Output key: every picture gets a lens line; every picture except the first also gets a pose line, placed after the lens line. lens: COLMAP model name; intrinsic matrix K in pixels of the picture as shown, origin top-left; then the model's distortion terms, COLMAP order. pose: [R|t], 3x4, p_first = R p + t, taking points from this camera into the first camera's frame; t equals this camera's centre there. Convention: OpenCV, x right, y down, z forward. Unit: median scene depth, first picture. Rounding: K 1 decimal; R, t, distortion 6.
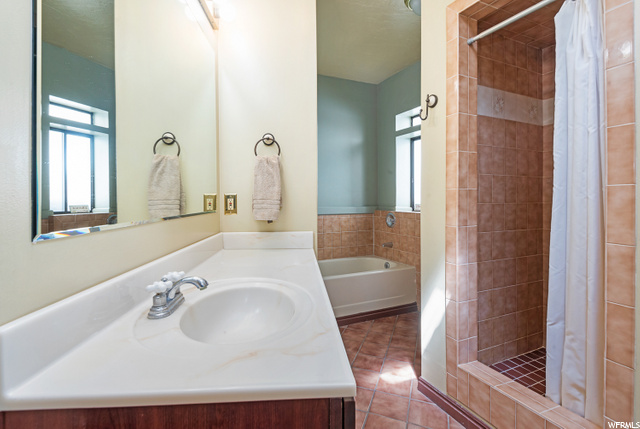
lens RADIAL K [[314.1, 0, 319.7], [0, 314.1, 201.0], [0, 0, 1]] dist [0.018741, -0.019627]
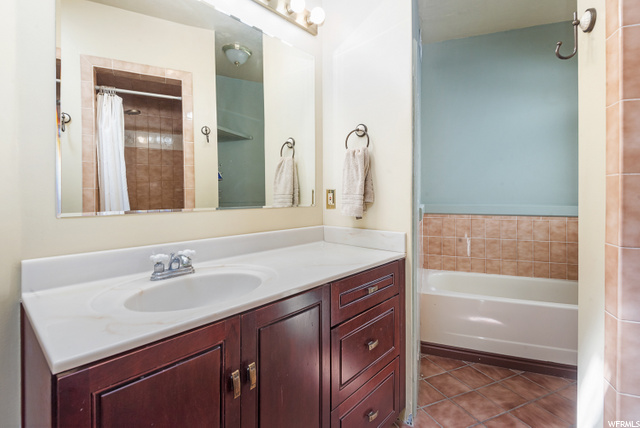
lens RADIAL K [[314.1, 0, 318.9], [0, 314.1, 196.0], [0, 0, 1]] dist [0.018741, -0.019627]
pose [[0.683519, 0.004932, -0.729916, 0.455281], [-0.006695, 0.999977, 0.000488, 0.000431], [0.729902, 0.004553, 0.683536, 0.271899]]
